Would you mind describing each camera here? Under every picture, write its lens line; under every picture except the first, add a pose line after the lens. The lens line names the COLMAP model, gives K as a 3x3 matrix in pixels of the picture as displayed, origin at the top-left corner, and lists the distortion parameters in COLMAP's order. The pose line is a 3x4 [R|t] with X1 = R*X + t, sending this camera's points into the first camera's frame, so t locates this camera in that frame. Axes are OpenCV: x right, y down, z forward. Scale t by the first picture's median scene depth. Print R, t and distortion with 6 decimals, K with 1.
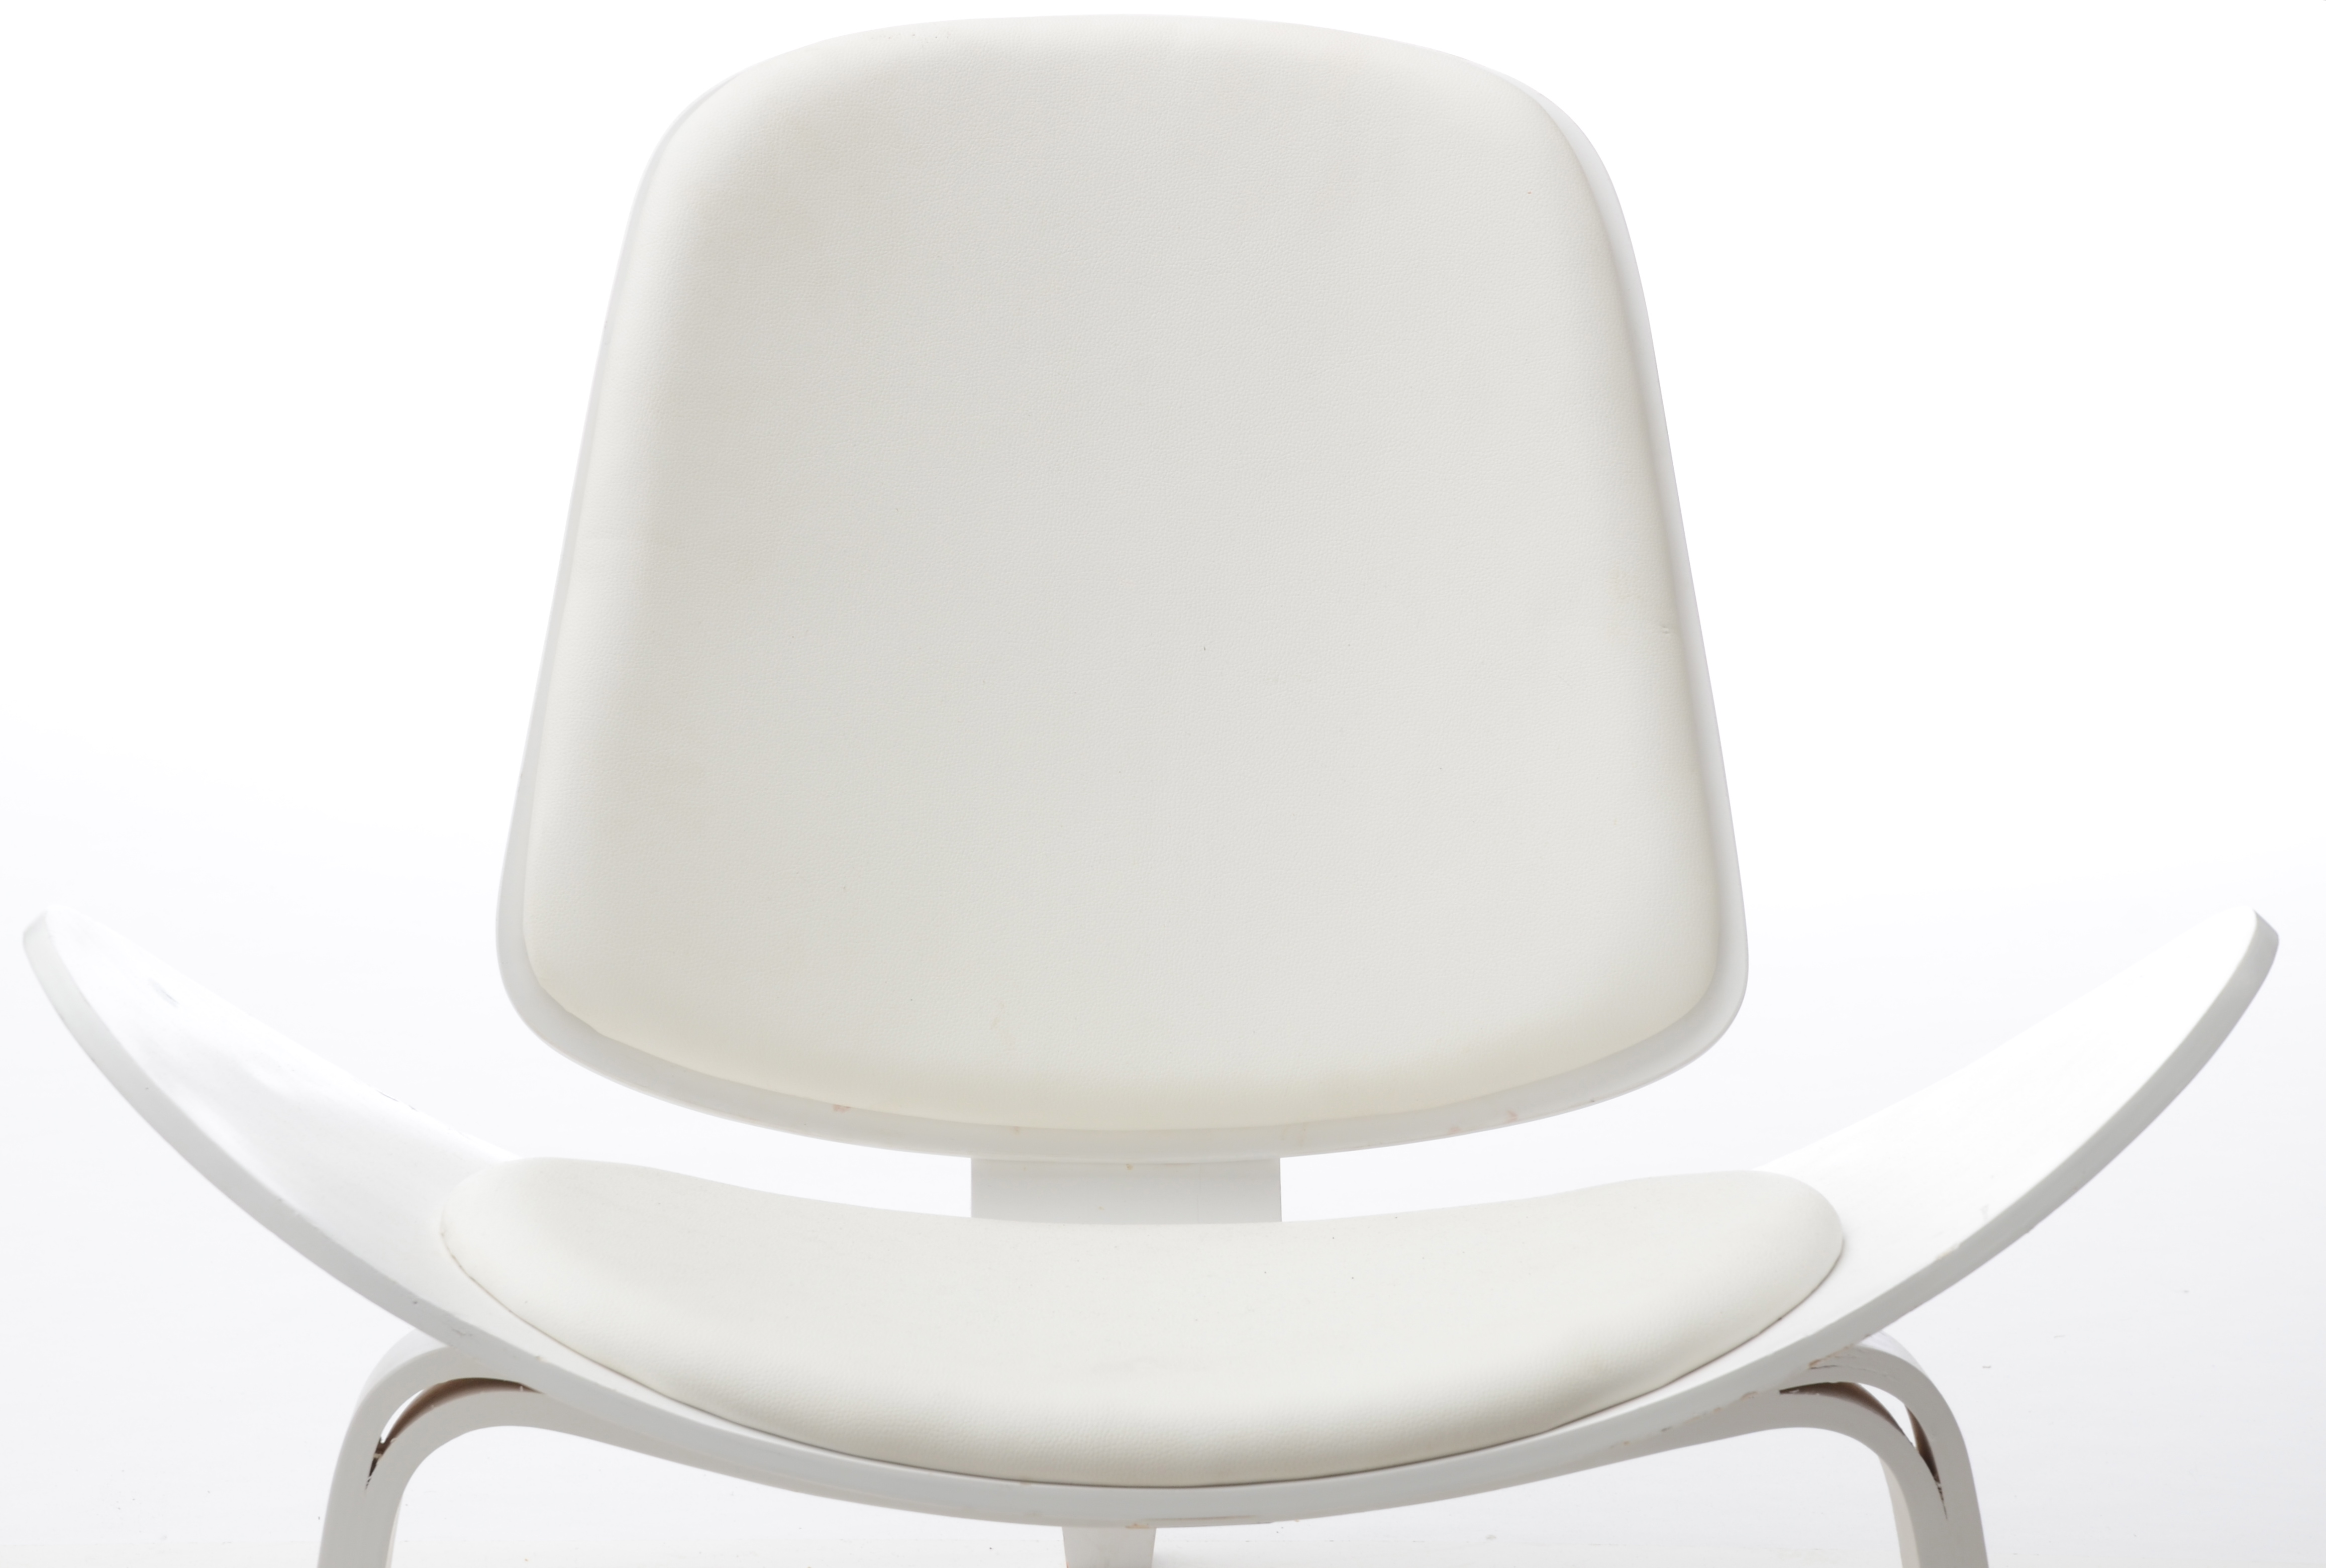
lens RADIAL K [[6931.6, 0, 1165.2], [0, 6931.6, 793.6], [0, 0, 1]] dist [0.630567, 0.000000]
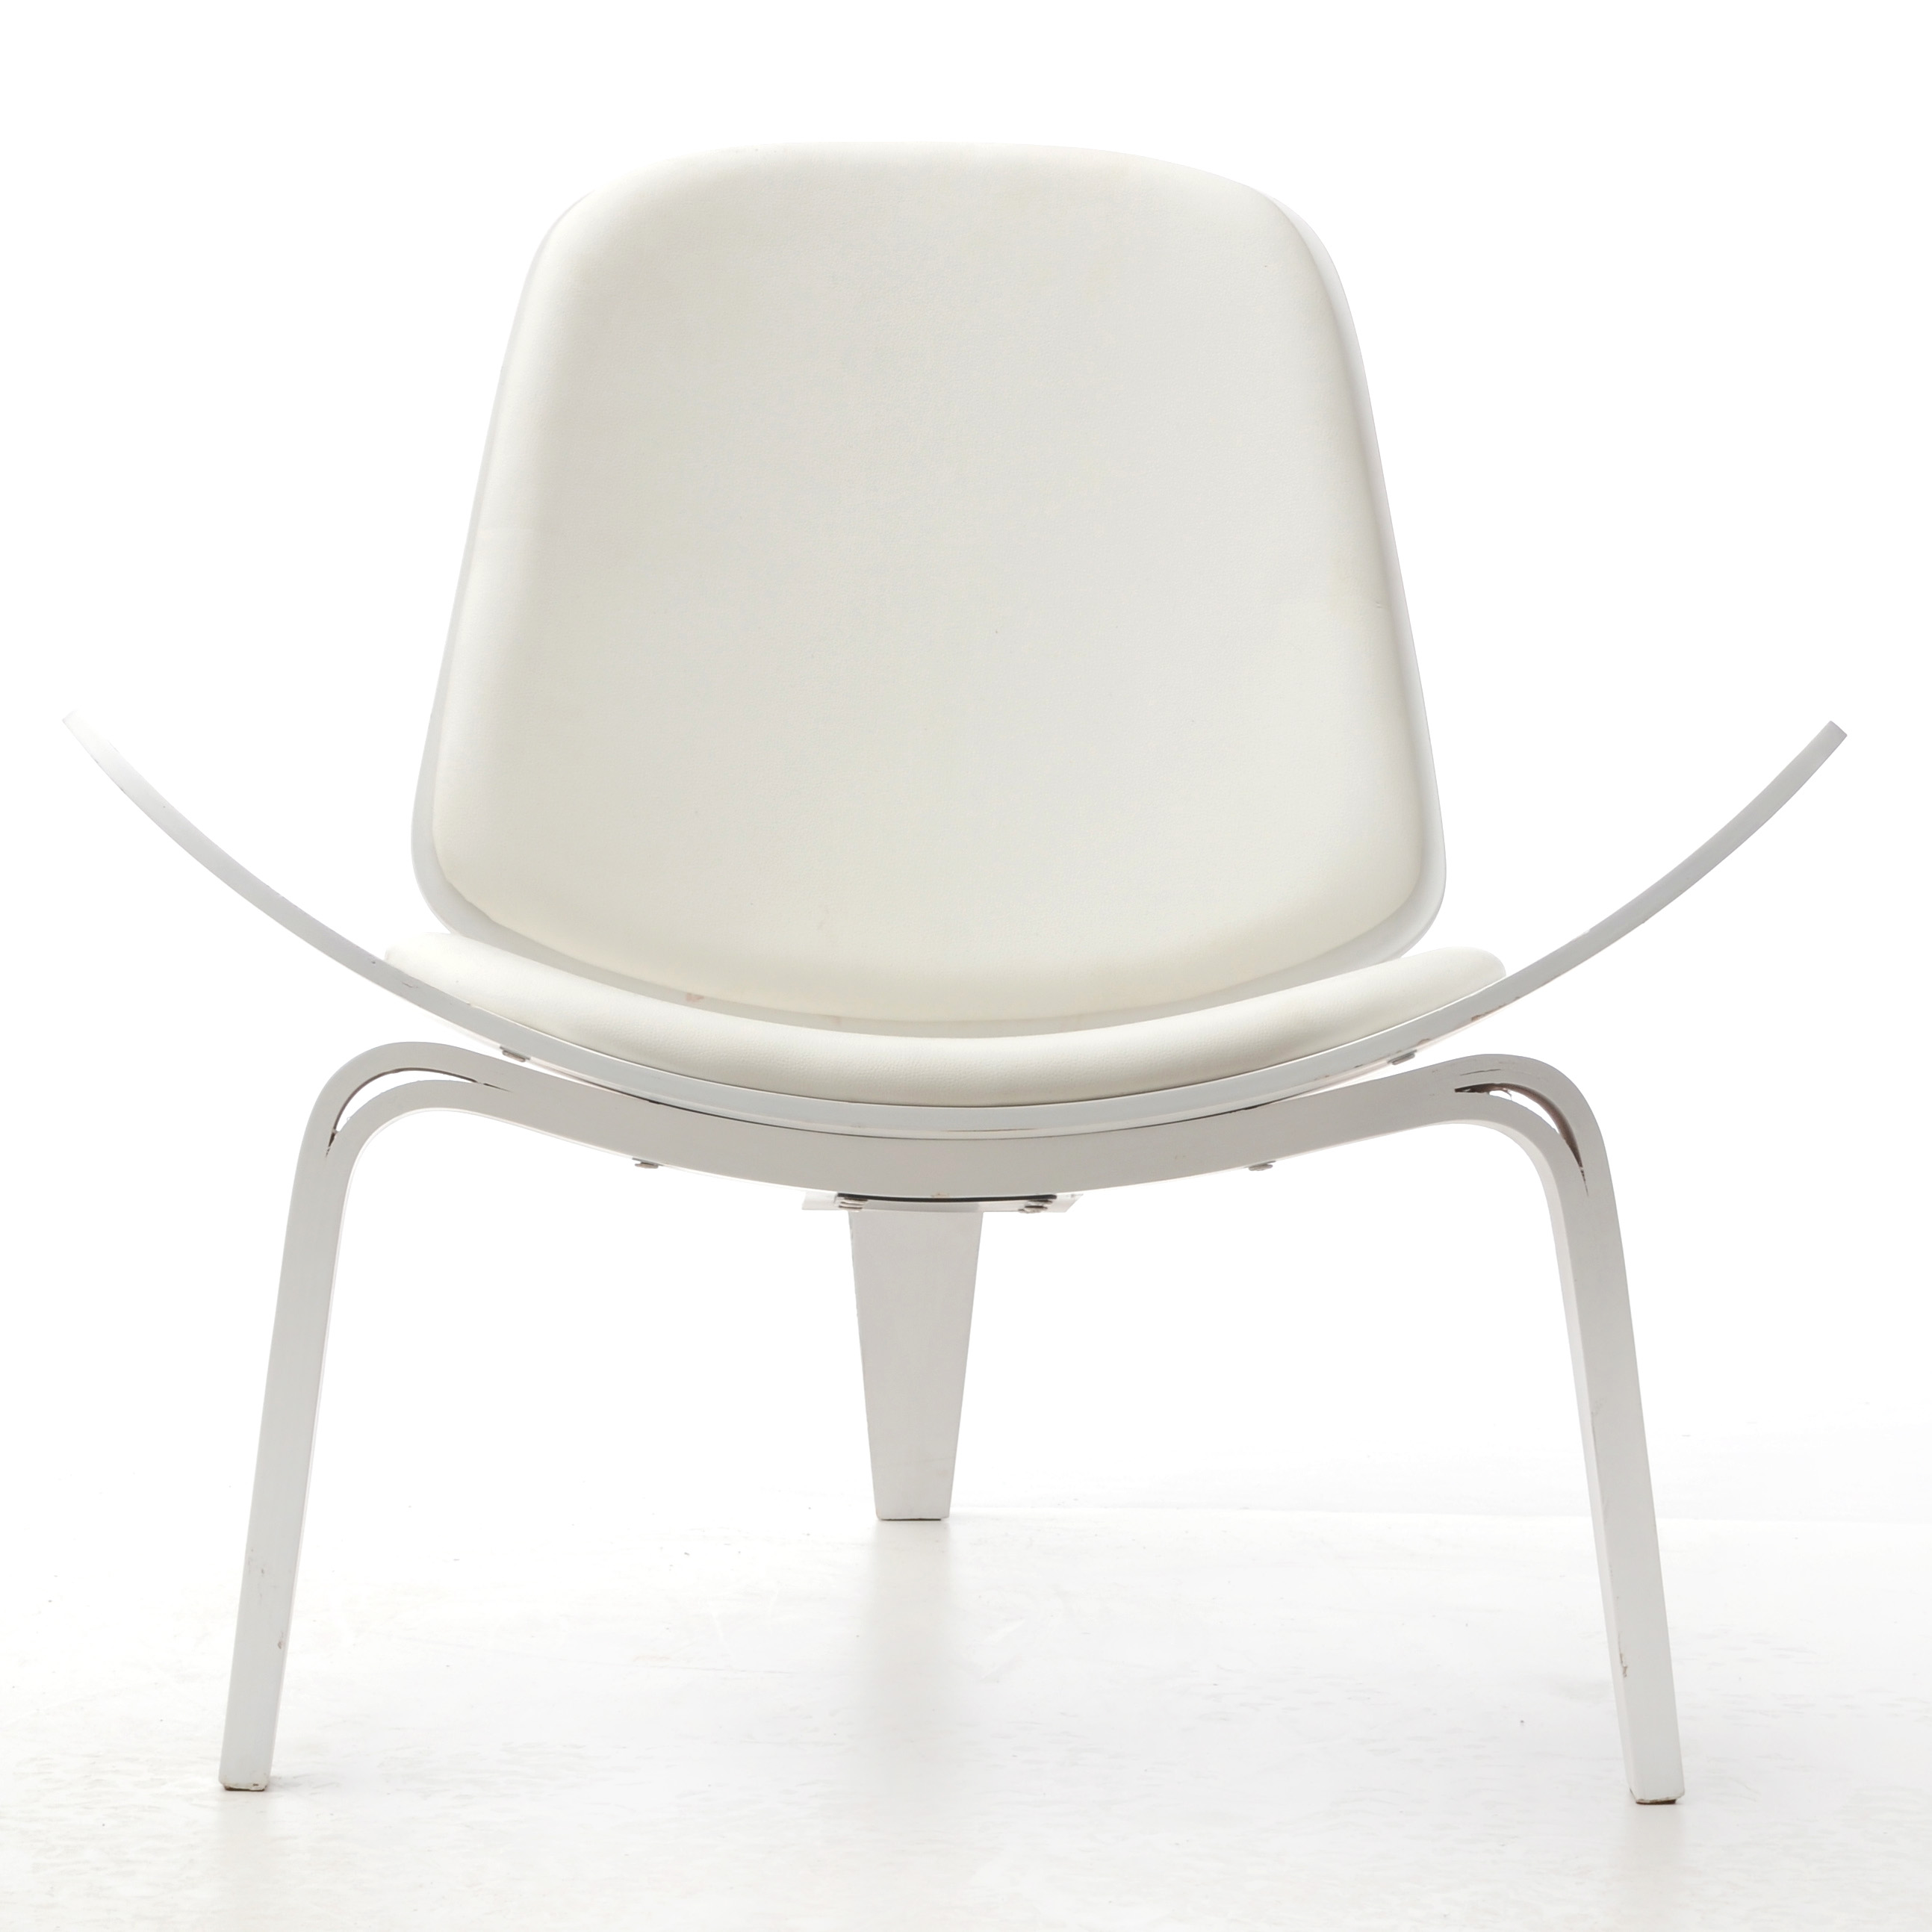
lens RADIAL K [[8506.1, 0, 965.1], [0, 8506.1, 970.6], [0, 0, 1]] dist [0.376069, 0.000000]
pose [[0.999997, 0.002496, 0.000407, -0.000336], [-0.002407, 0.988763, -0.149474, 0.284572], [-0.000775, 0.149472, 0.988766, -0.494134]]
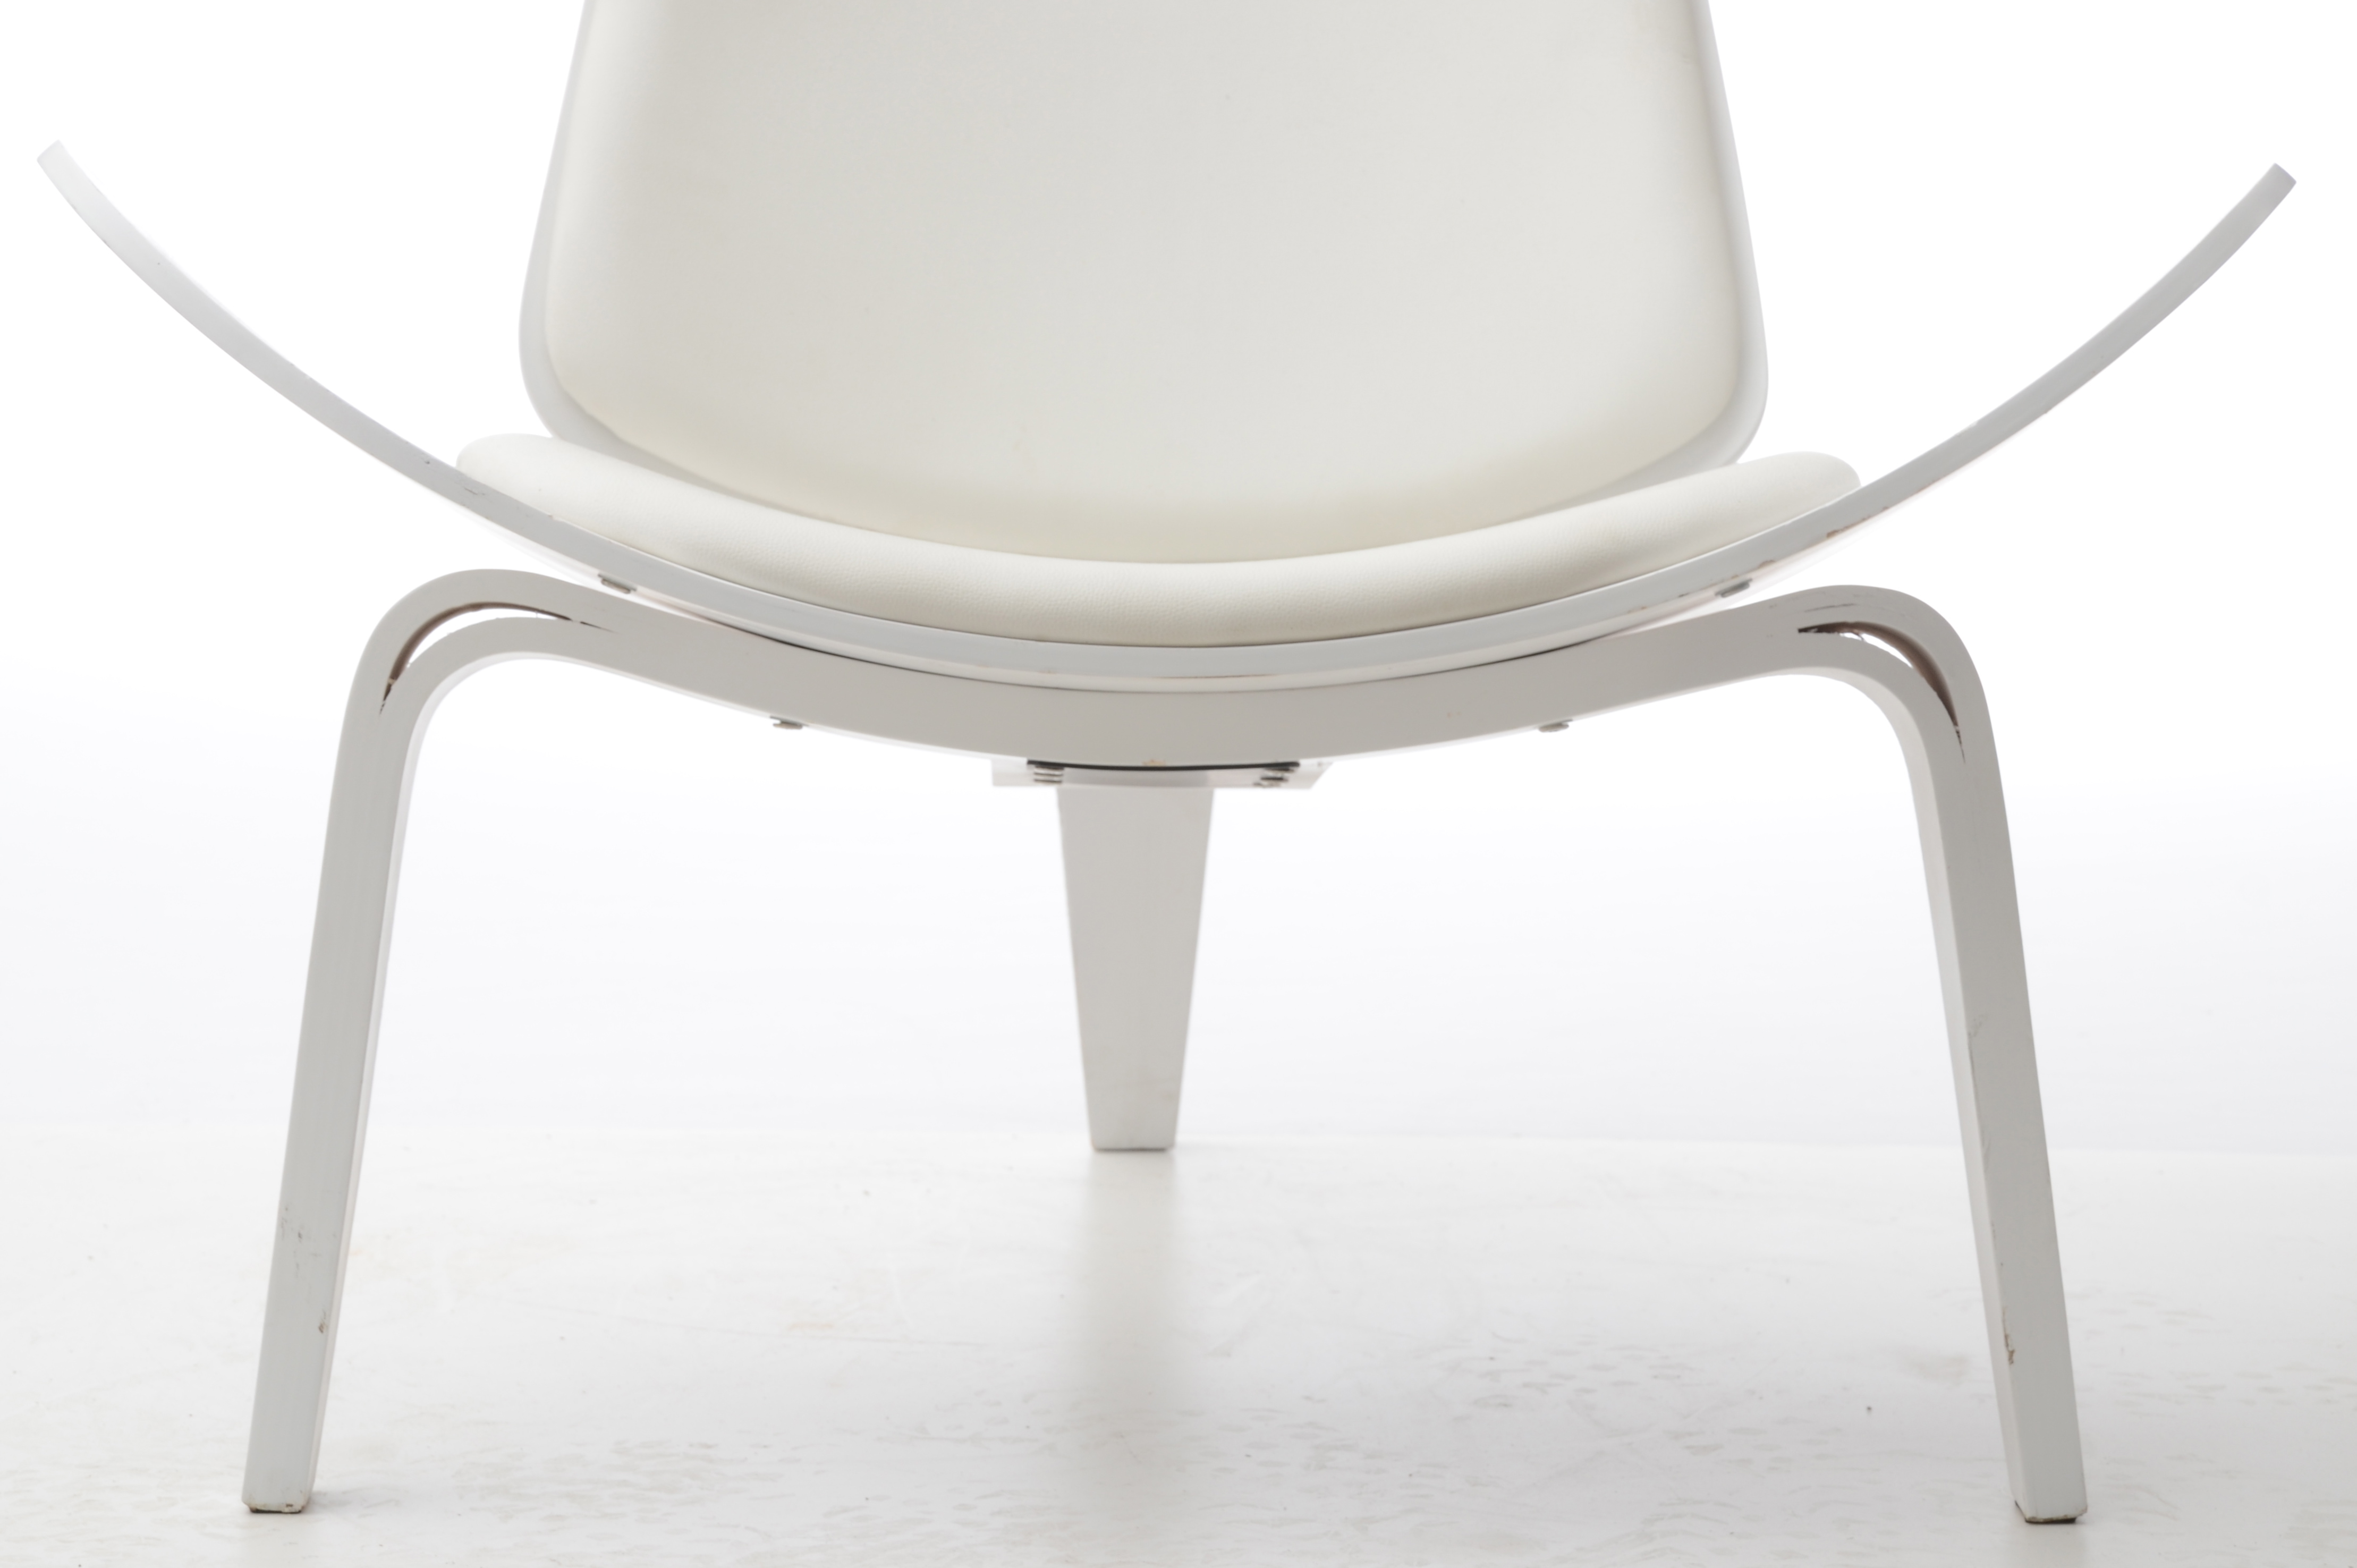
lens RADIAL K [[6787.9, 0, 1237.3], [0, 6787.9, 768.3], [0, 0, 1]] dist [0.674005, 0.000000]
pose [[0.999996, 0.001720, 0.002386, 0.005300], [-0.001391, 0.991255, -0.131952, 0.227778], [-0.002592, 0.131948, 0.991253, 0.036467]]
